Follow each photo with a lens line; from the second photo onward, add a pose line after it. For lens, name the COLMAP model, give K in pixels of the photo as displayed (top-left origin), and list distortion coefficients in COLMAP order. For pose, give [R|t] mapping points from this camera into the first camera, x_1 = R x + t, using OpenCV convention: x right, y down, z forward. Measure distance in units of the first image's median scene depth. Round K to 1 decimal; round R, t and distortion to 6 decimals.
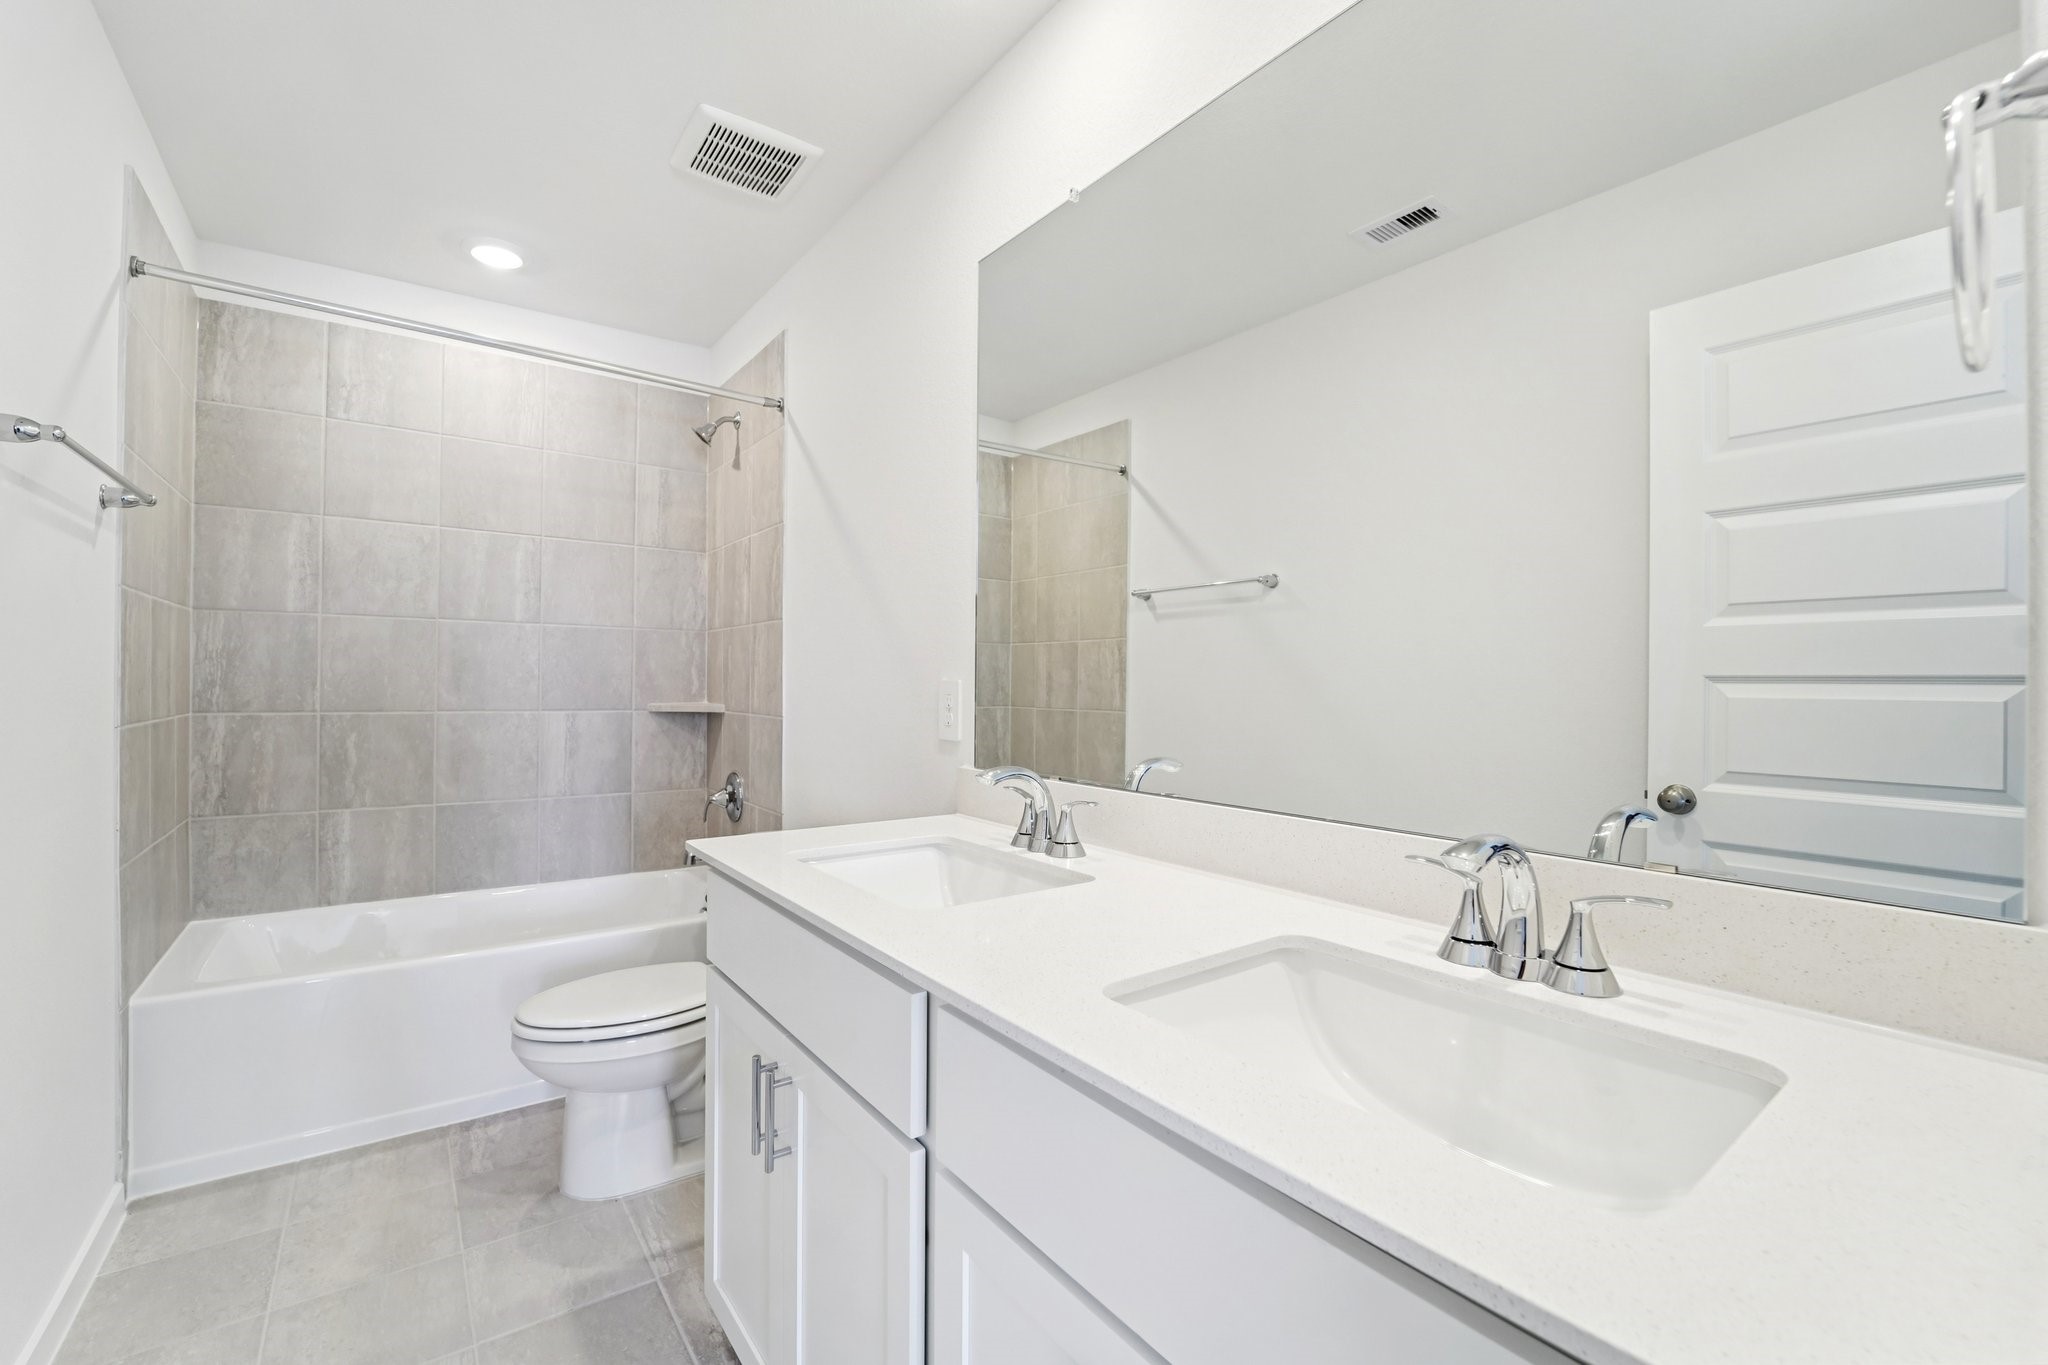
lens RADIAL K [[839.7, 0, 1024.0], [0, 839.7, 682.5], [0, 0, 1]] dist [-0.028803, -0.000008]
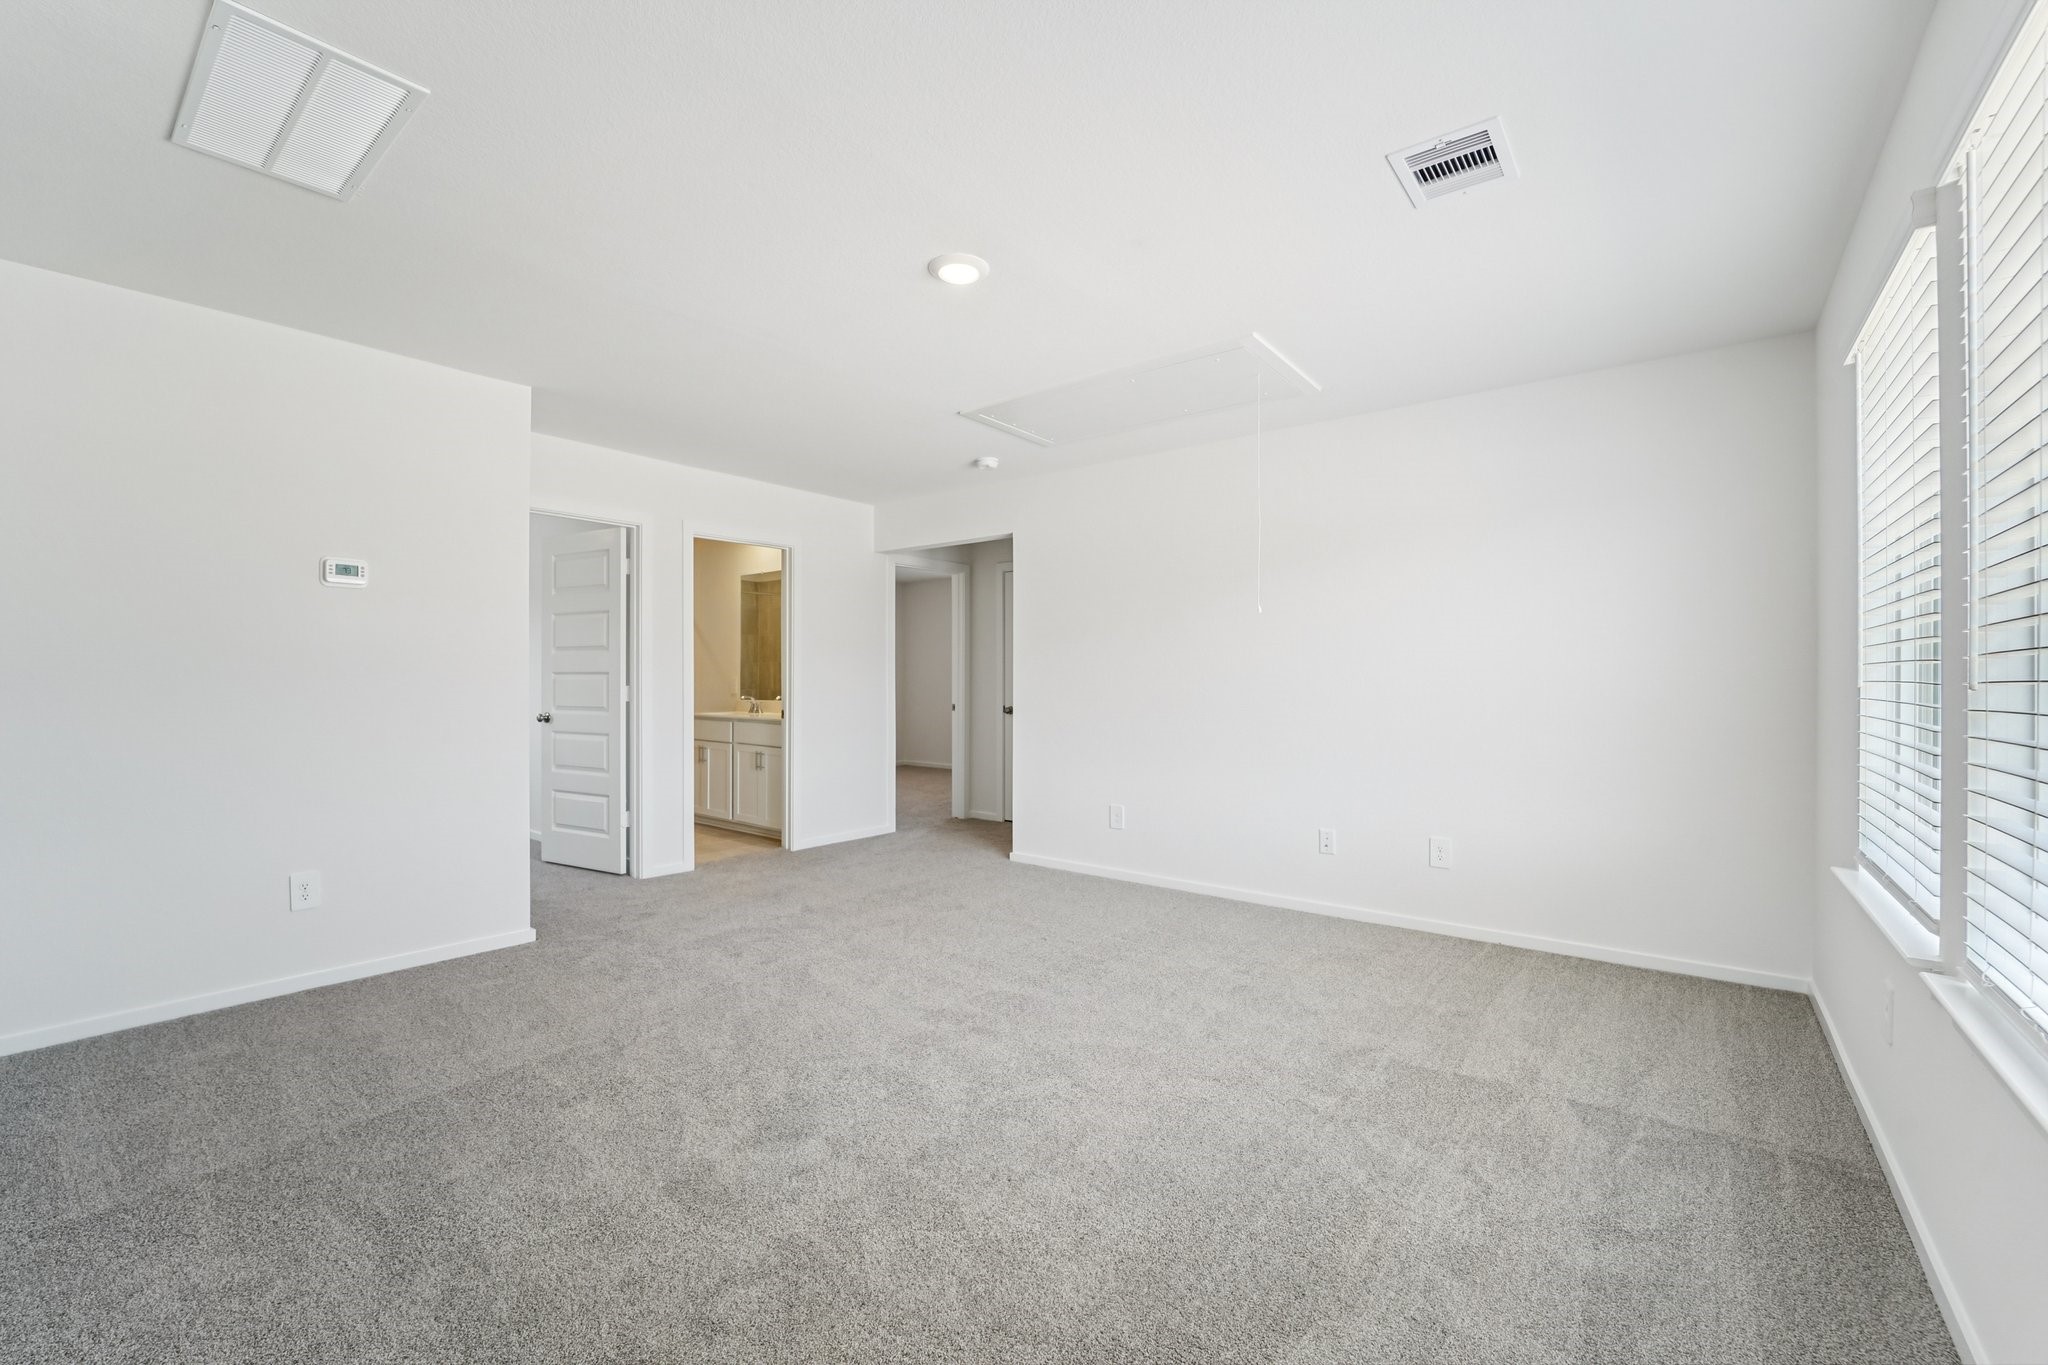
lens RADIAL K [[839.7, 0, 1024.0], [0, 839.7, 682.5], [0, 0, 1]] dist [-0.028803, -0.000008]
pose [[0.967381, -0.006733, 0.253238, 0.115104], [0.004282, 0.999939, 0.010226, -0.008048], [-0.253291, -0.008808, 0.967350, -1.554236]]
